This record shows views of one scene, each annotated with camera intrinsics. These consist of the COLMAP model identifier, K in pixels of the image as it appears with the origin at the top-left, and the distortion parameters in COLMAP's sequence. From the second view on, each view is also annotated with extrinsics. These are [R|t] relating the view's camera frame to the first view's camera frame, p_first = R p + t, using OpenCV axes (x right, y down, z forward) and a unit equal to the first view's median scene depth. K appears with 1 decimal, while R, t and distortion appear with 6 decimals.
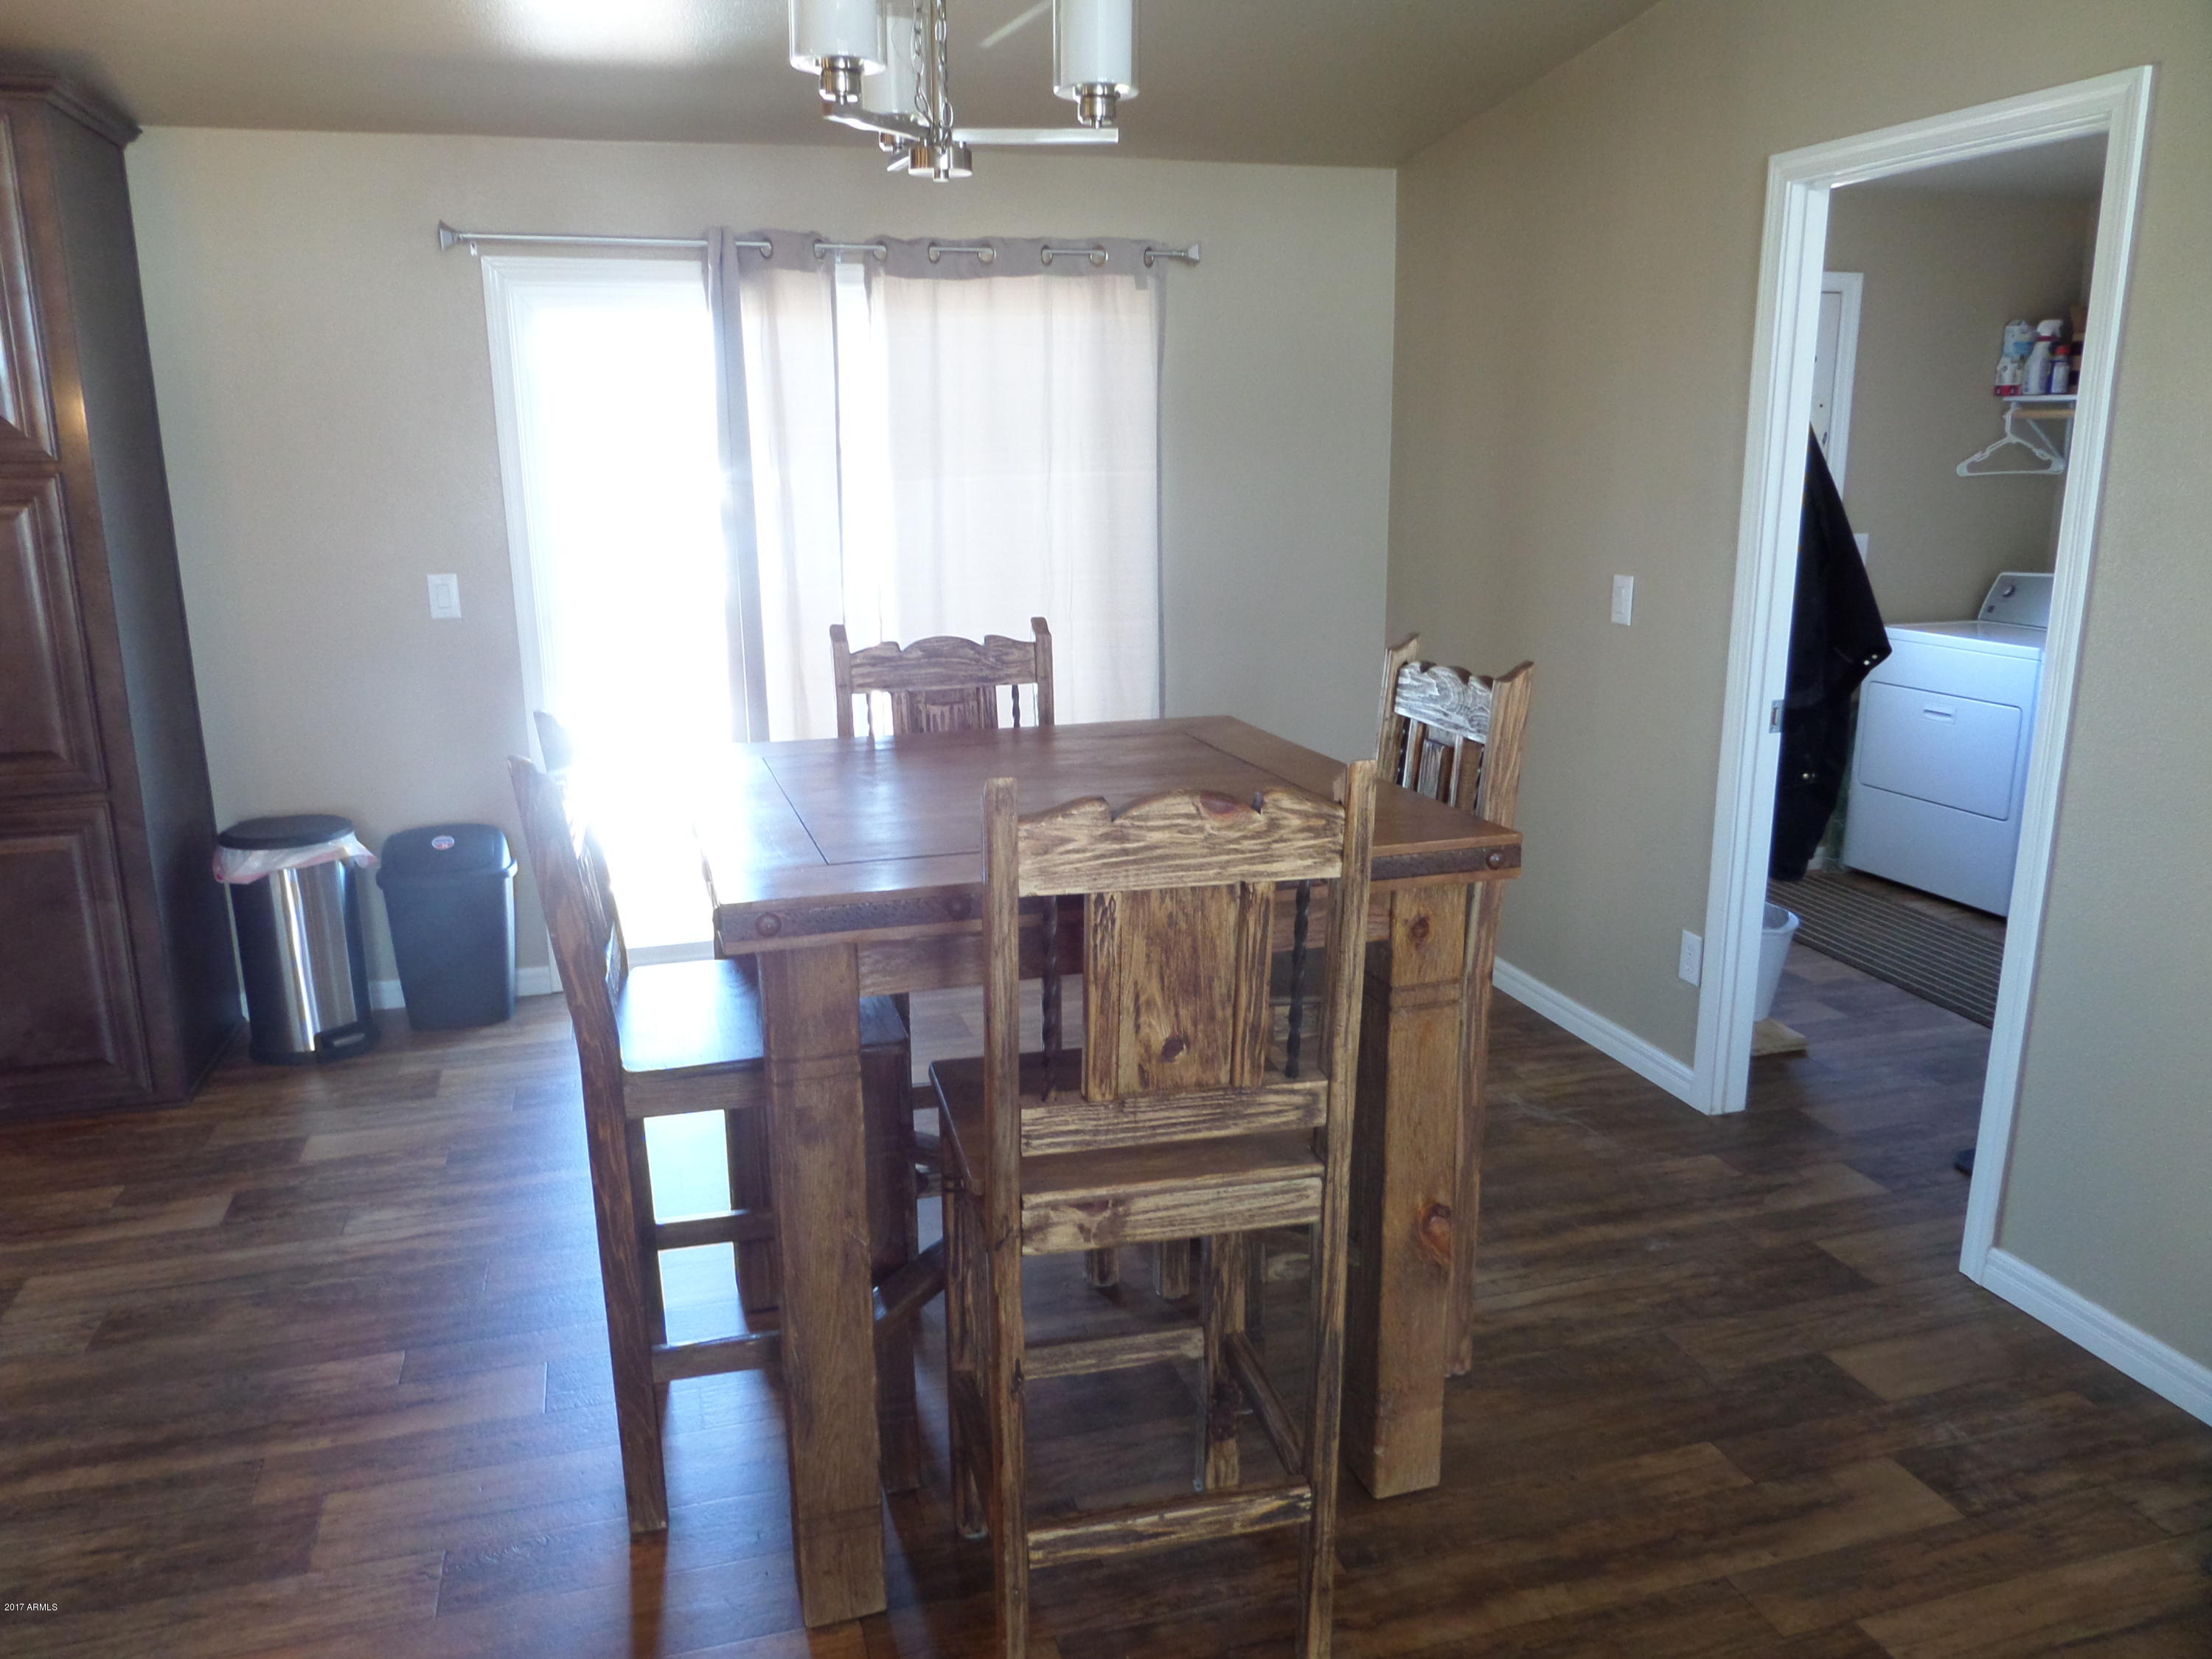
lens RADIAL K [[1615.7, 0, 1104.0], [0, 1615.7, 834.9], [0, 0, 1]] dist [-0.011217, -0.008790]
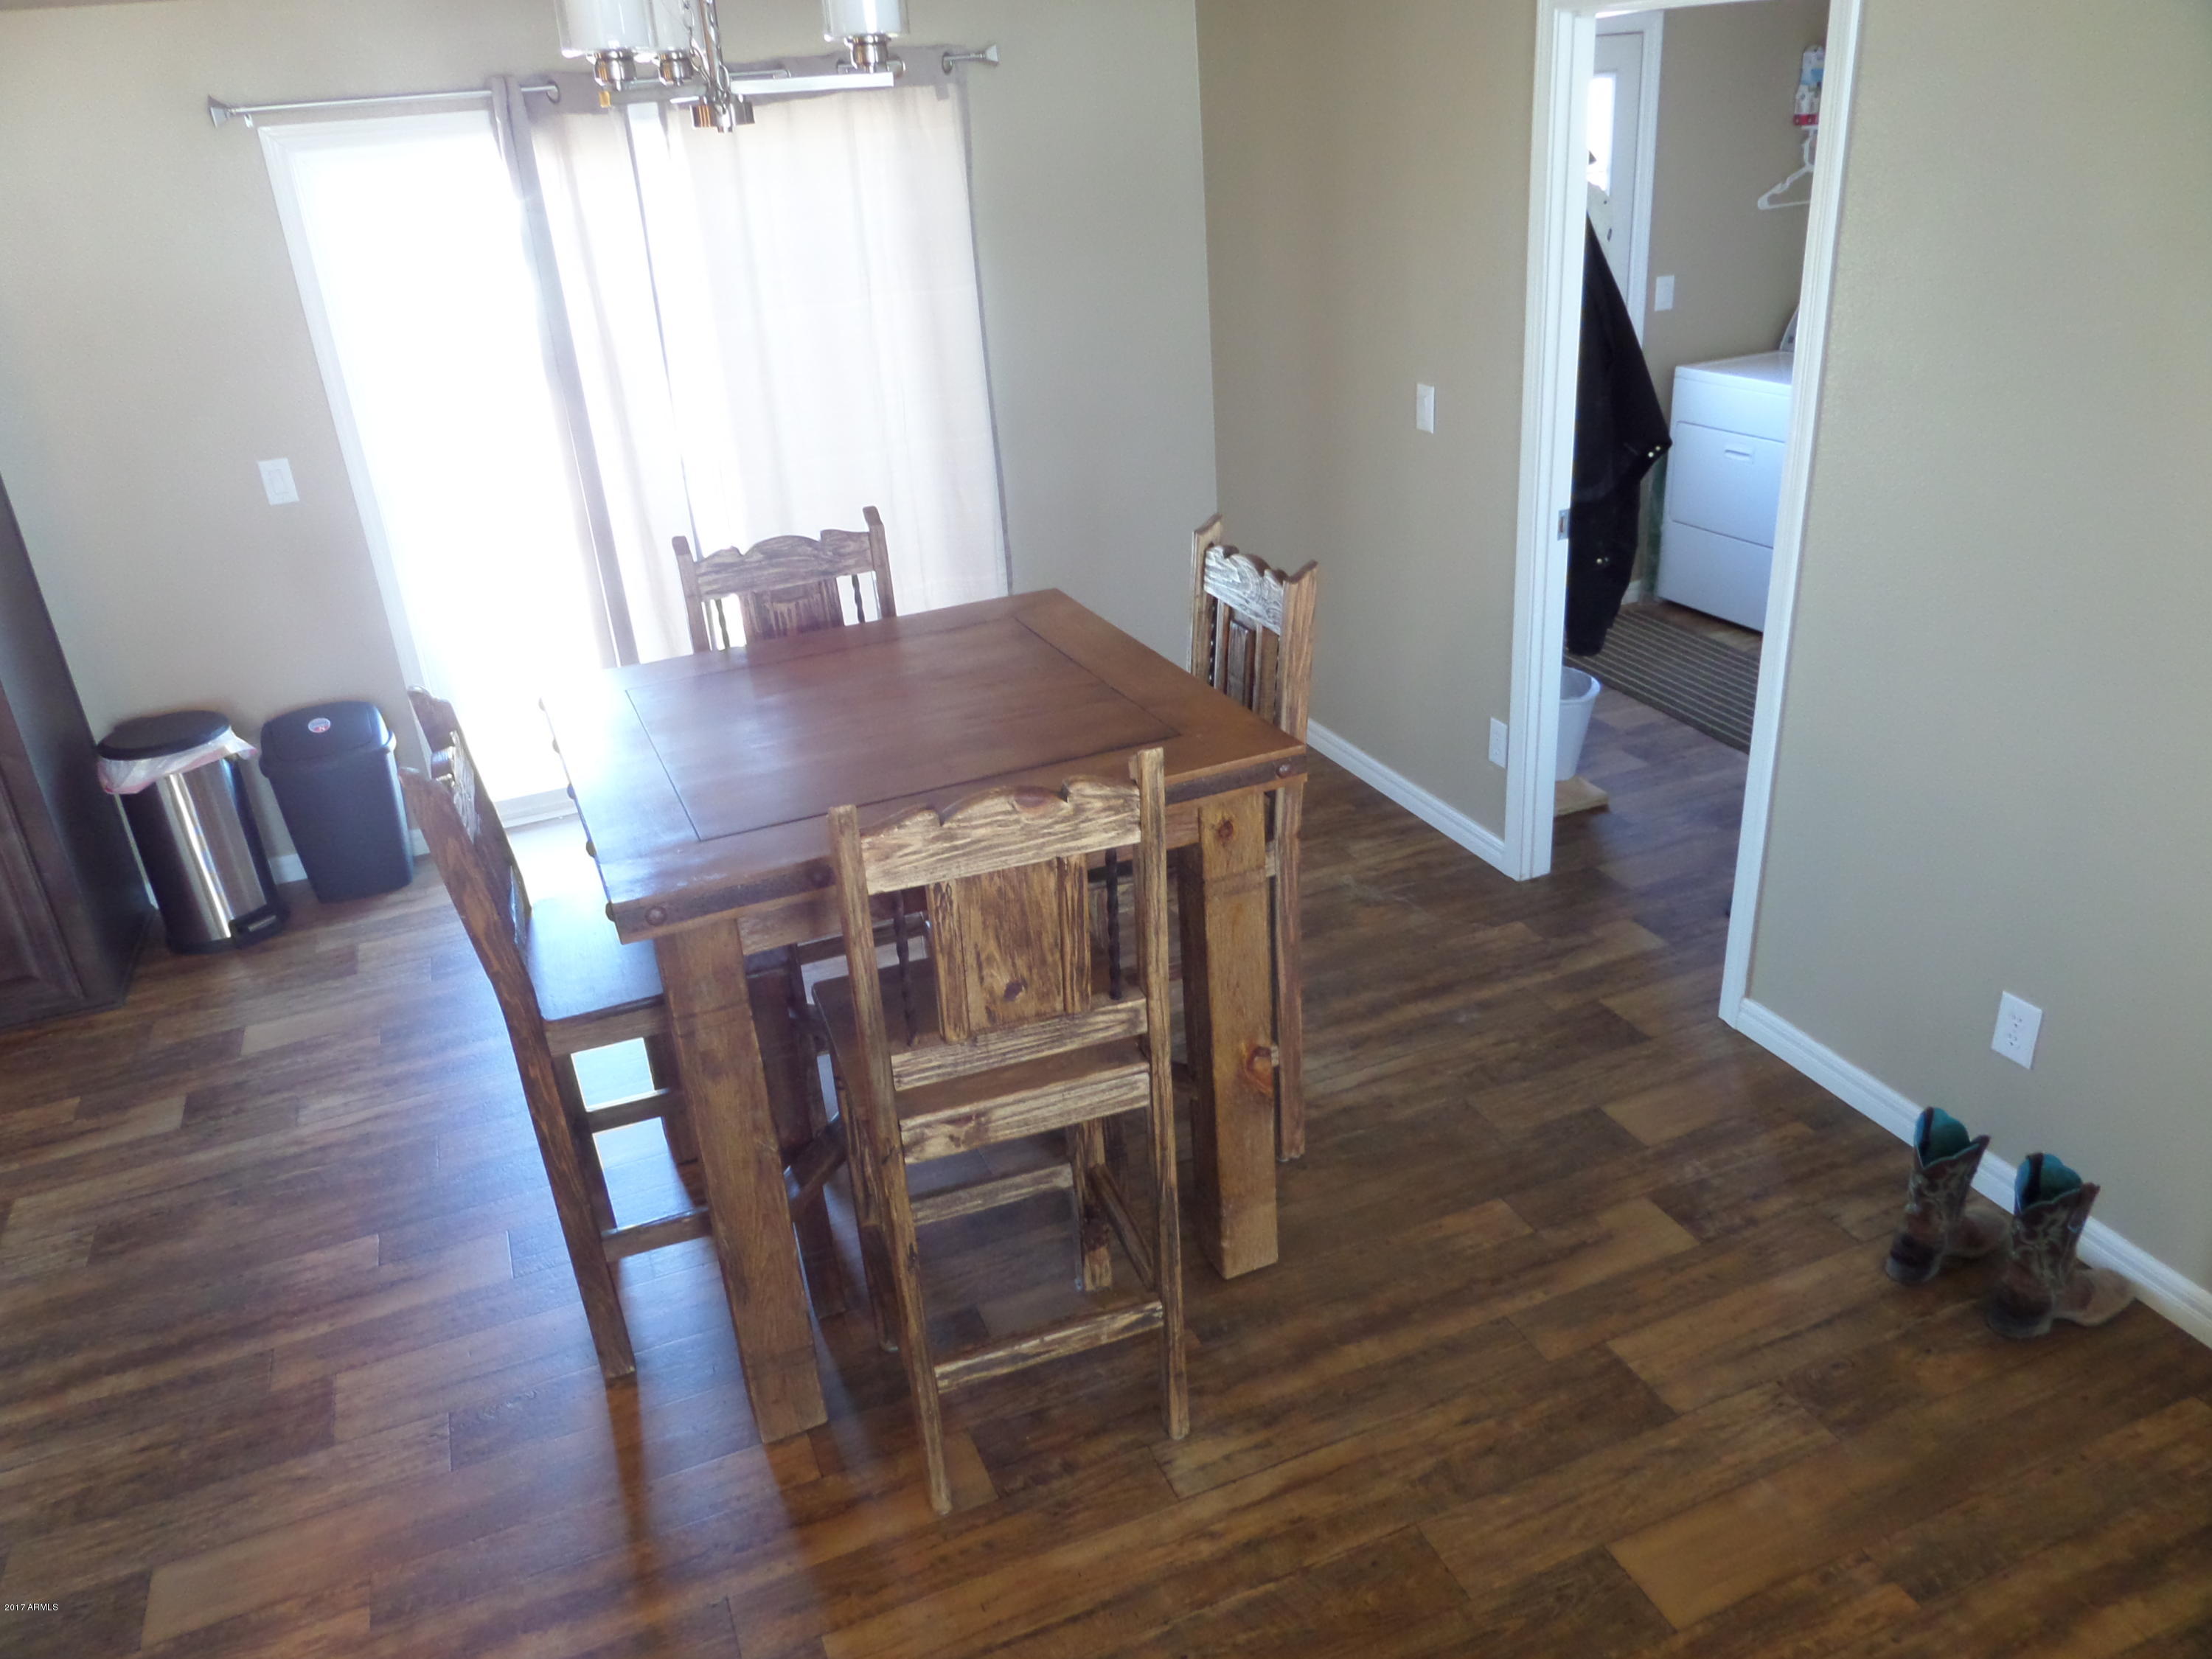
lens RADIAL K [[1615.7, 0, 1104.0], [0, 1615.7, 834.9], [0, 0, 1]] dist [-0.011217, -0.008790]
pose [[0.993693, -0.093781, 0.061472, 0.034247], [0.080273, 0.977715, 0.193984, -0.150897], [-0.078294, -0.187826, 0.979077, -0.110291]]
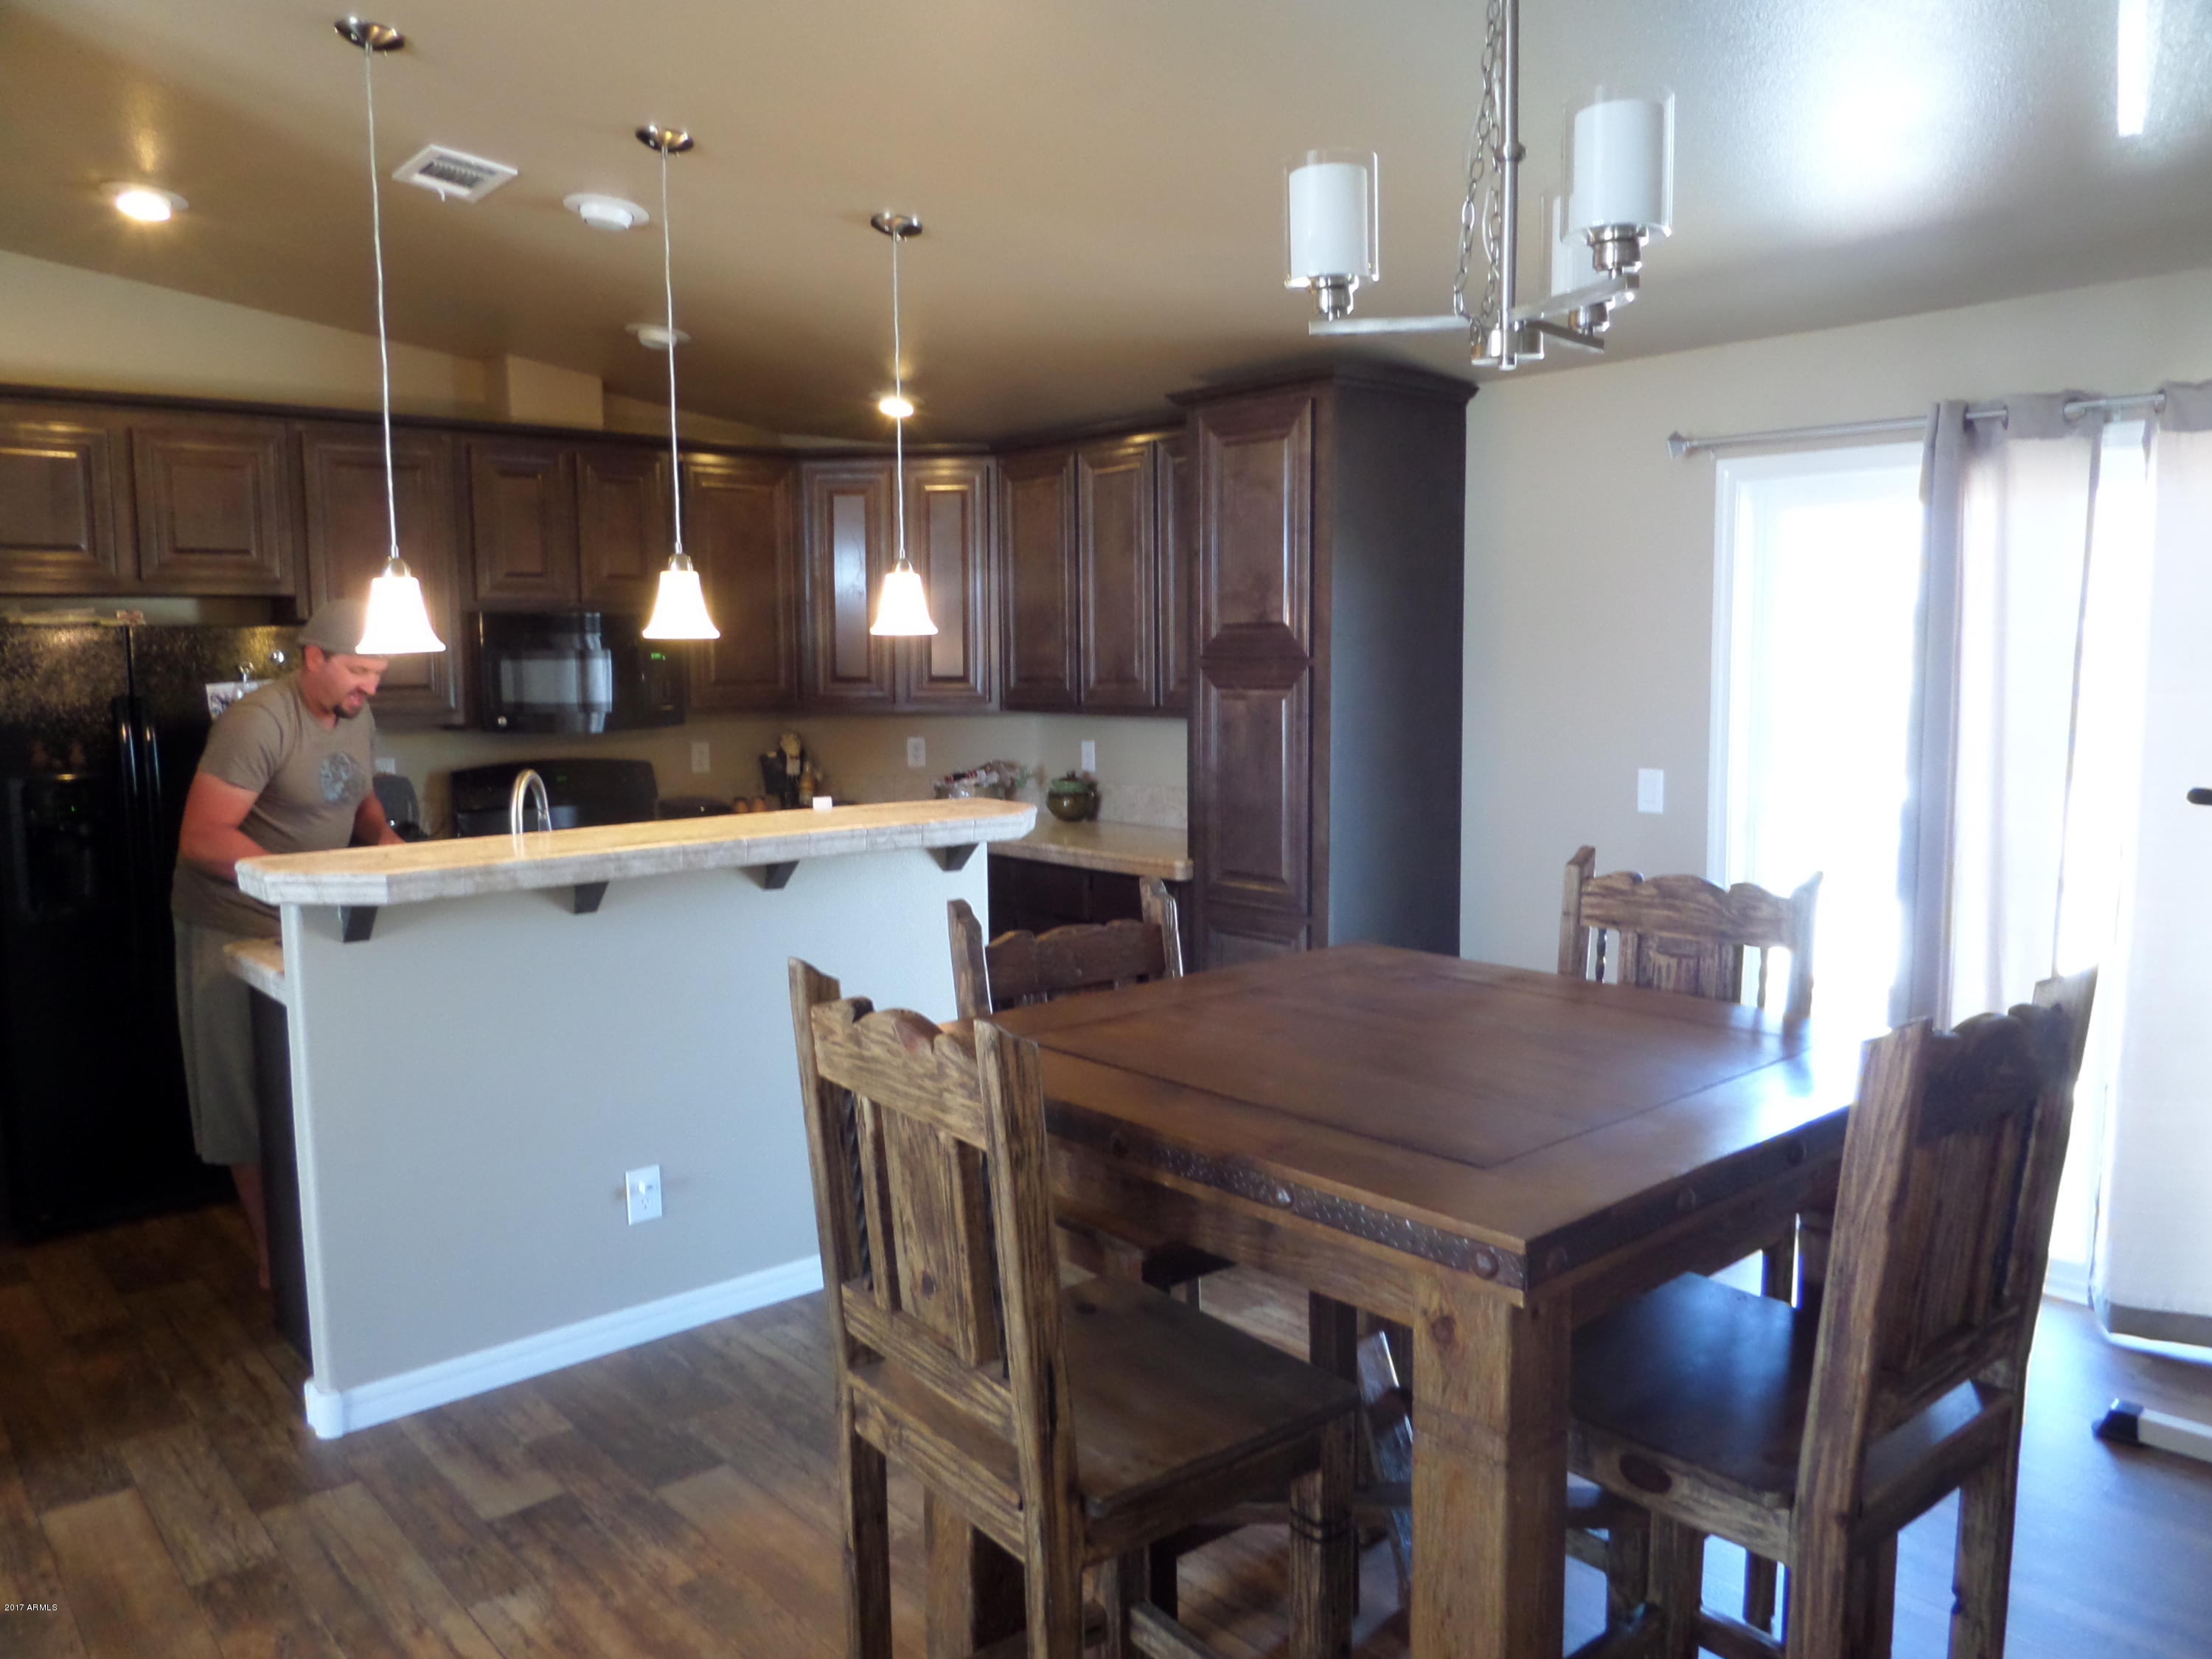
lens RADIAL K [[1615.7, 0, 1104.0], [0, 1615.7, 834.9], [0, 0, 1]] dist [-0.011217, -0.008790]
pose [[0.405048, 0.106205, -0.908106, 0.670212], [-0.210173, 0.977448, 0.020571, -0.122176], [0.889811, 0.182527, 0.418234, 0.475428]]
